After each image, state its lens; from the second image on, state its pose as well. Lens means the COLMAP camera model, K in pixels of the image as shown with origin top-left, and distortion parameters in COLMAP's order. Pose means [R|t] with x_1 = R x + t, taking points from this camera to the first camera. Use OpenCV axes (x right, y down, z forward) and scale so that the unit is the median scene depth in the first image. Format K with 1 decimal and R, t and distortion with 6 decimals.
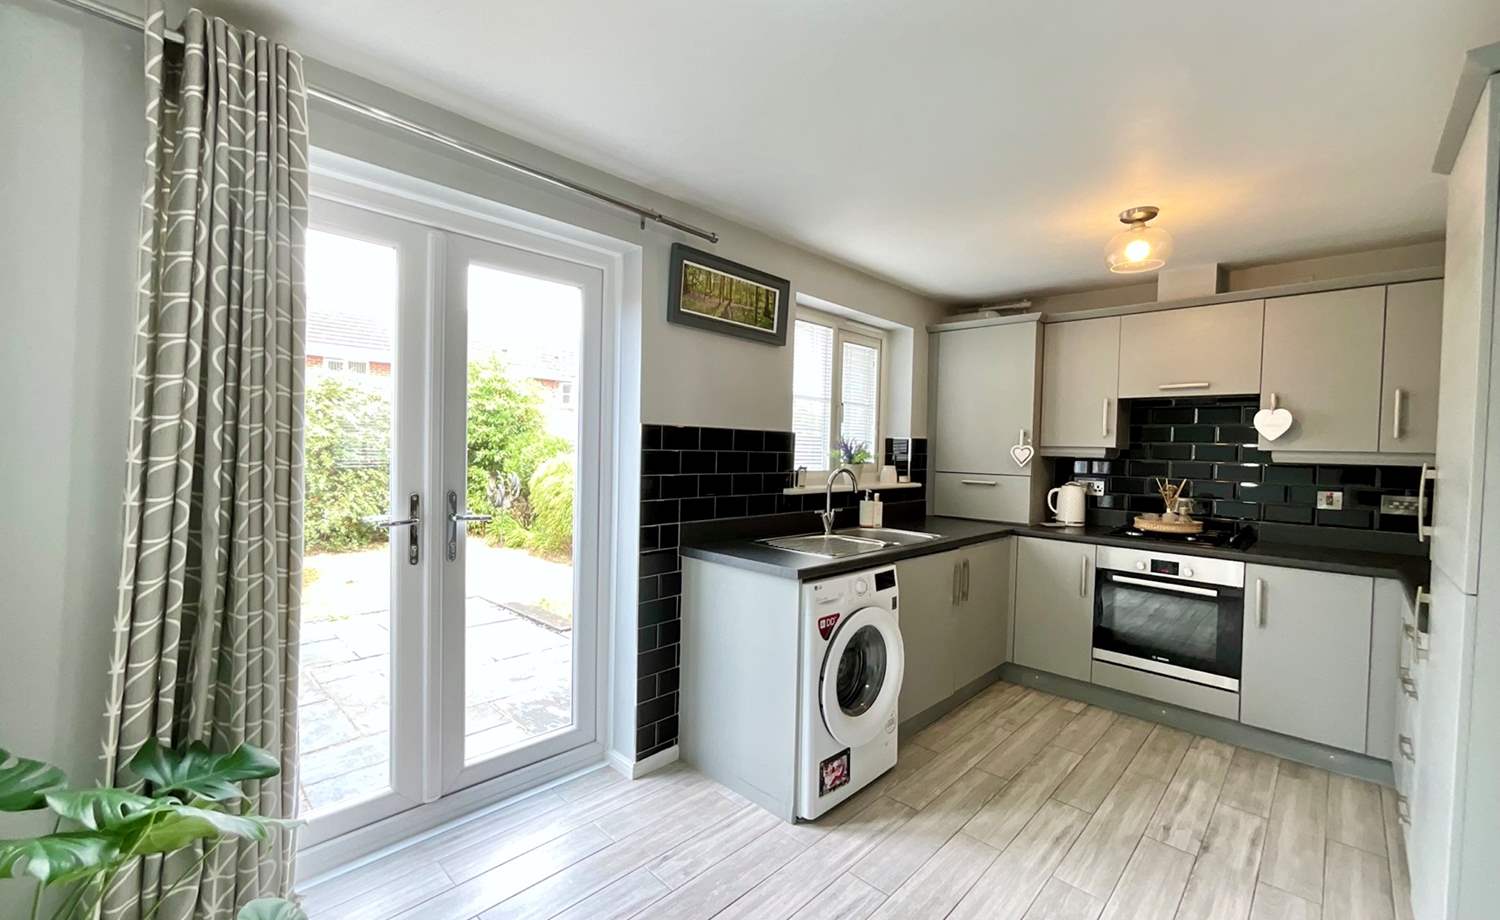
lens RADIAL K [[612.1, 0, 744.4], [0, 612.1, 462.3], [0, 0, 1]] dist [-0.000301, 0.000618]
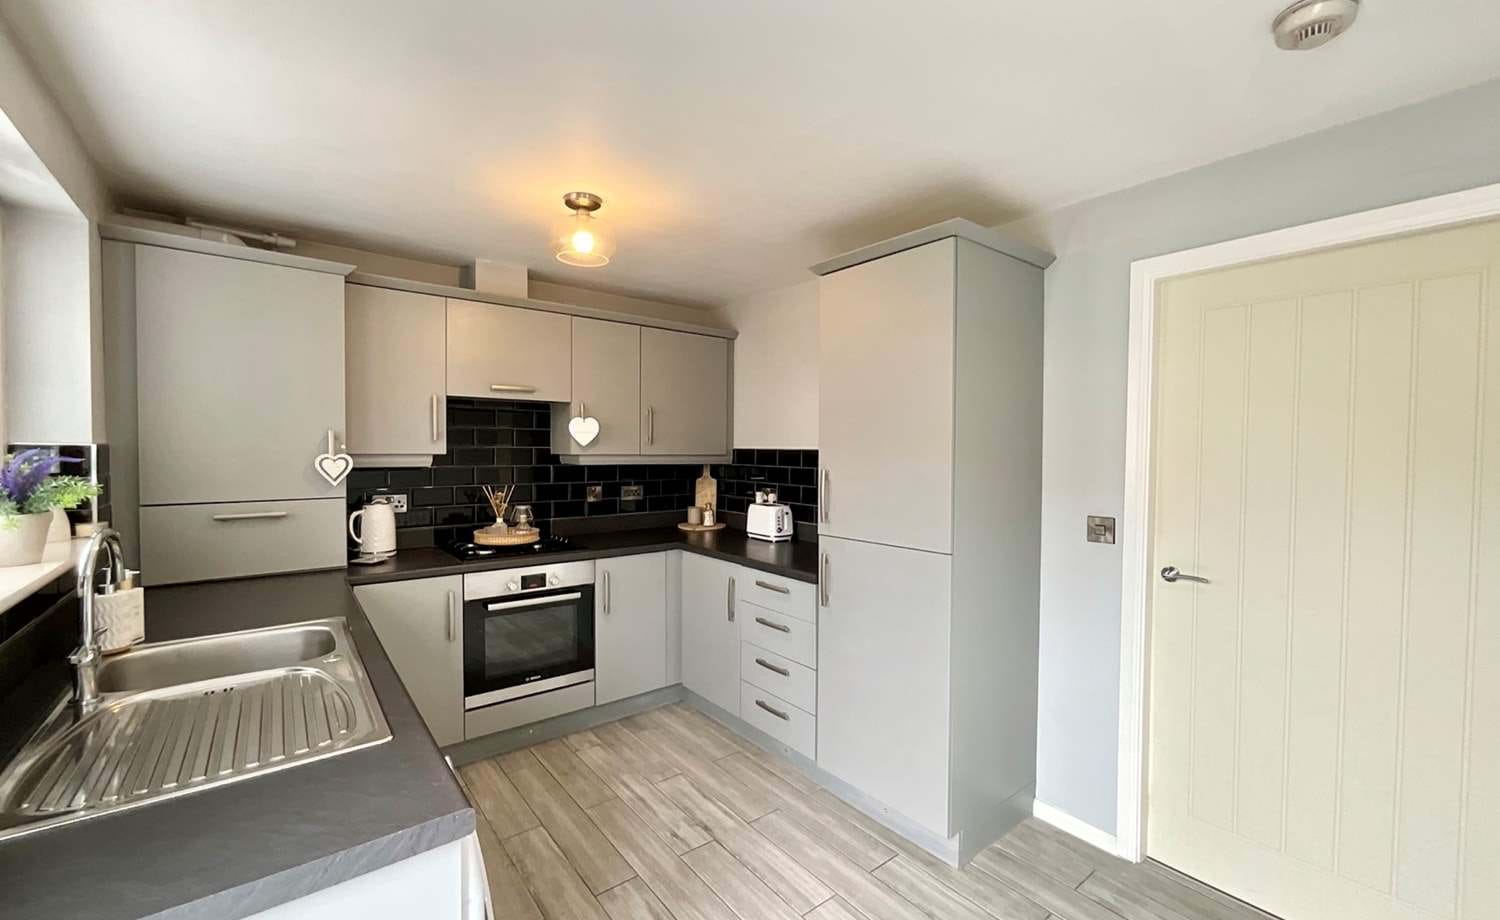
lens RADIAL K [[612.1, 0, 760.6], [0, 612.1, 465.5], [0, 0, 1]] dist [-0.000301, 0.000618]
pose [[0.124389, -0.052724, 0.990832, -0.194834], [0.021704, 0.998493, 0.050407, -0.046772], [-0.991996, 0.015235, 0.125346, 0.526945]]
